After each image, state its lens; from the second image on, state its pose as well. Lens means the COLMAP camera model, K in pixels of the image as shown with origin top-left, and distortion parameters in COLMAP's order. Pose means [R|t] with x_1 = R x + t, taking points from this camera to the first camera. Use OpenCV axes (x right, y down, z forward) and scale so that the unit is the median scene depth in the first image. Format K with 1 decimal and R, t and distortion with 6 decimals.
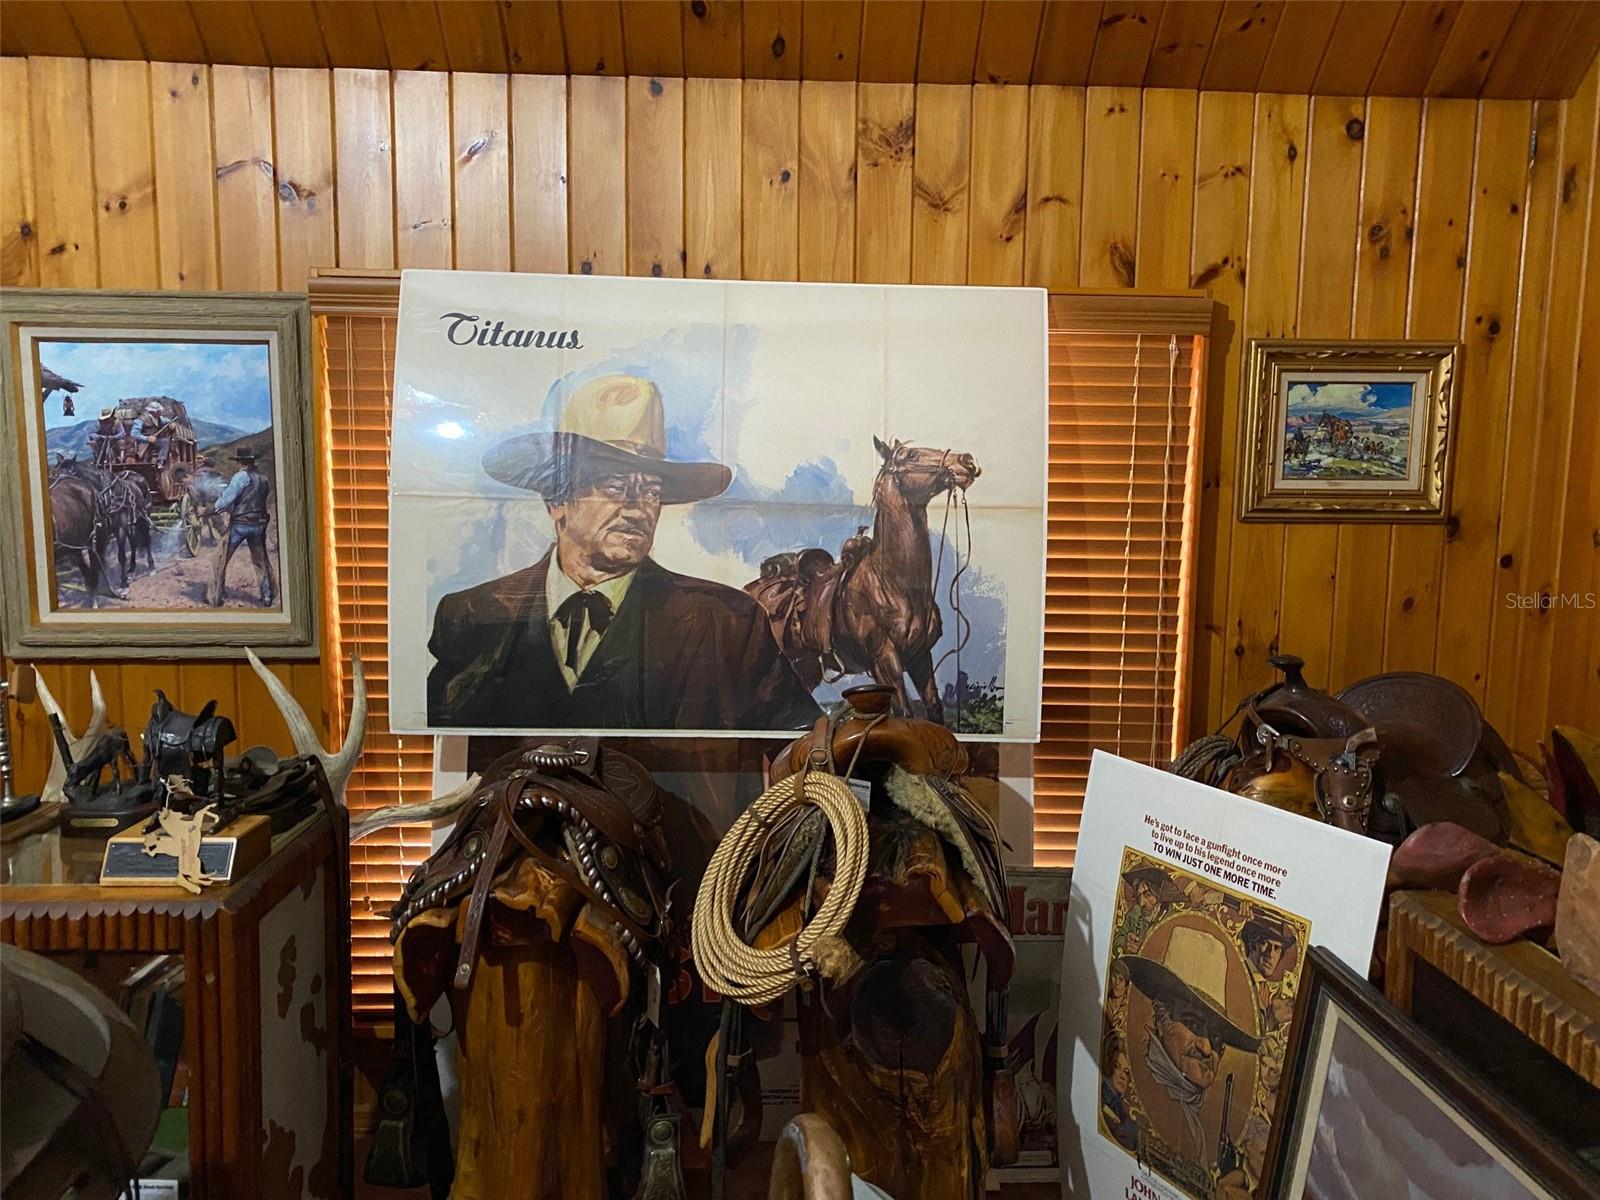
lens RADIAL K [[1246.8, 0, 801.0], [0, 1246.8, 595.3], [0, 0, 1]] dist [0.027425, -0.006540]
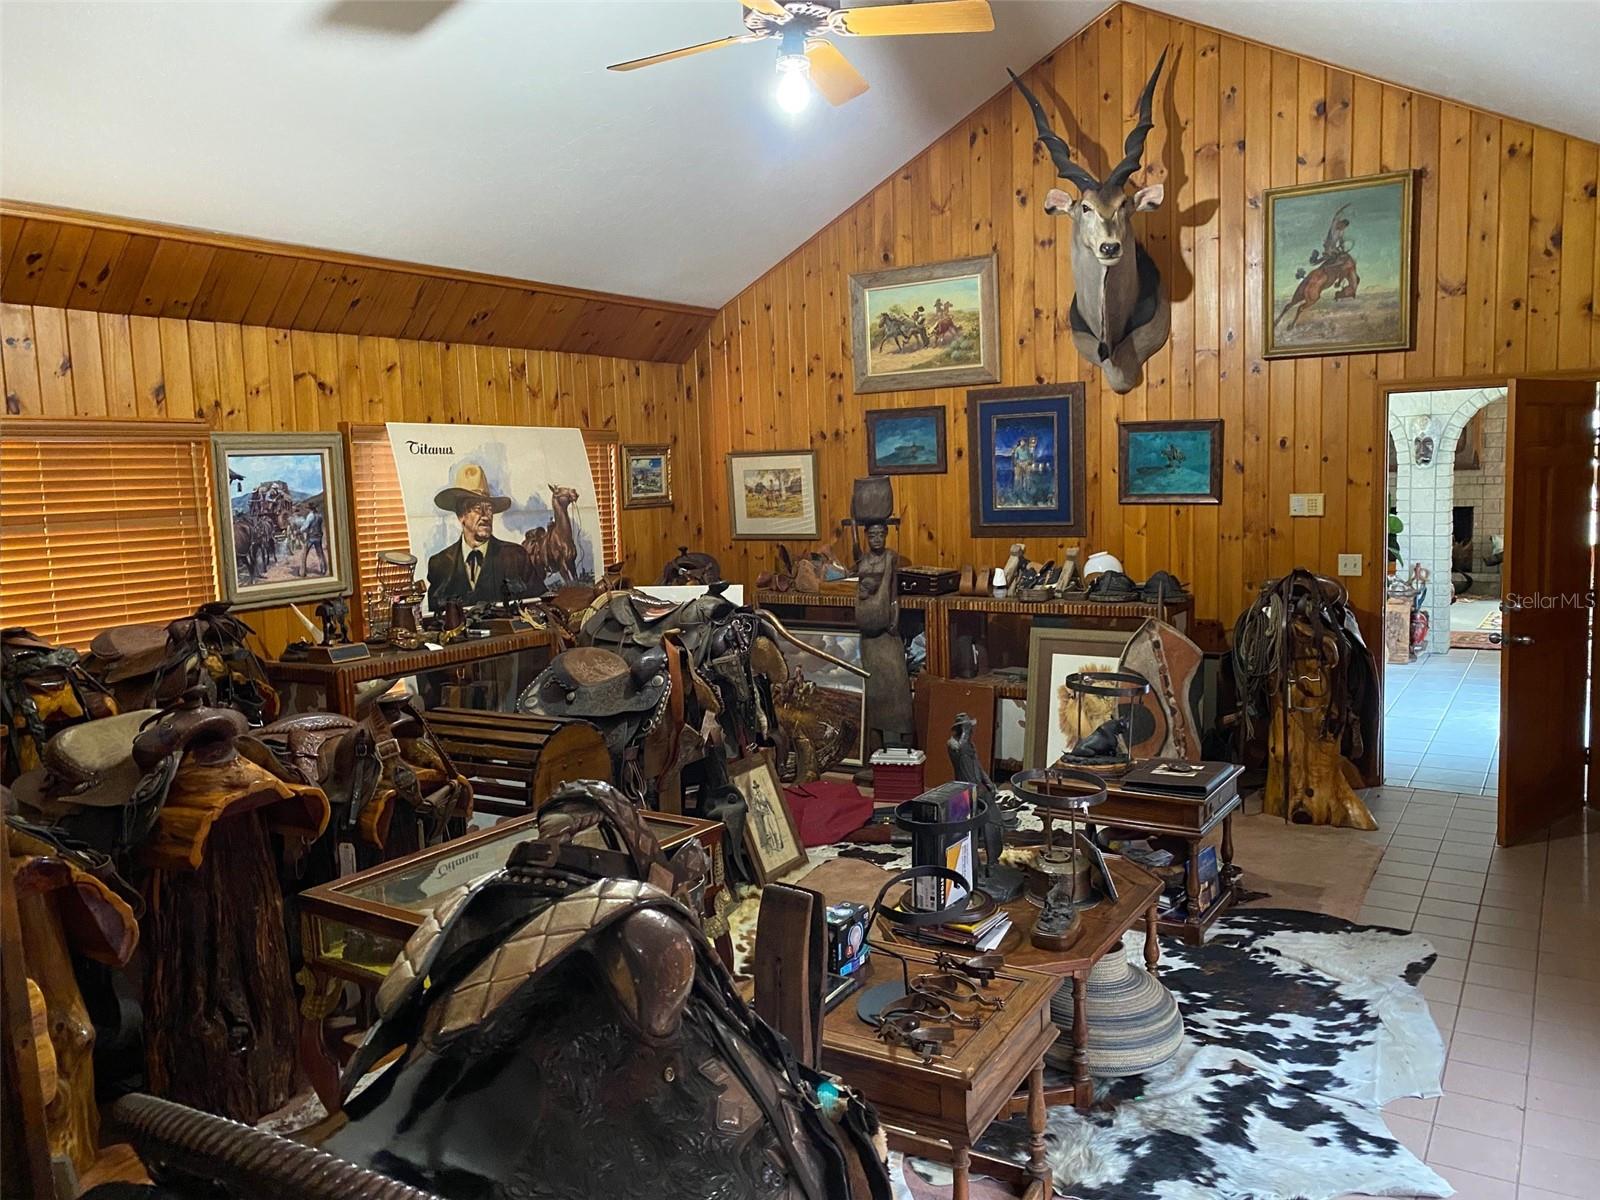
lens RADIAL K [[1246.8, 0, 798.8], [0, 1246.8, 601.4], [0, 0, 1]] dist [0.027425, -0.006540]
pose [[0.577469, -0.119115, 0.807676, -1.754328], [0.138996, 0.989200, 0.046507, 0.069249], [-0.804493, 0.085407, 0.587789, -0.950676]]
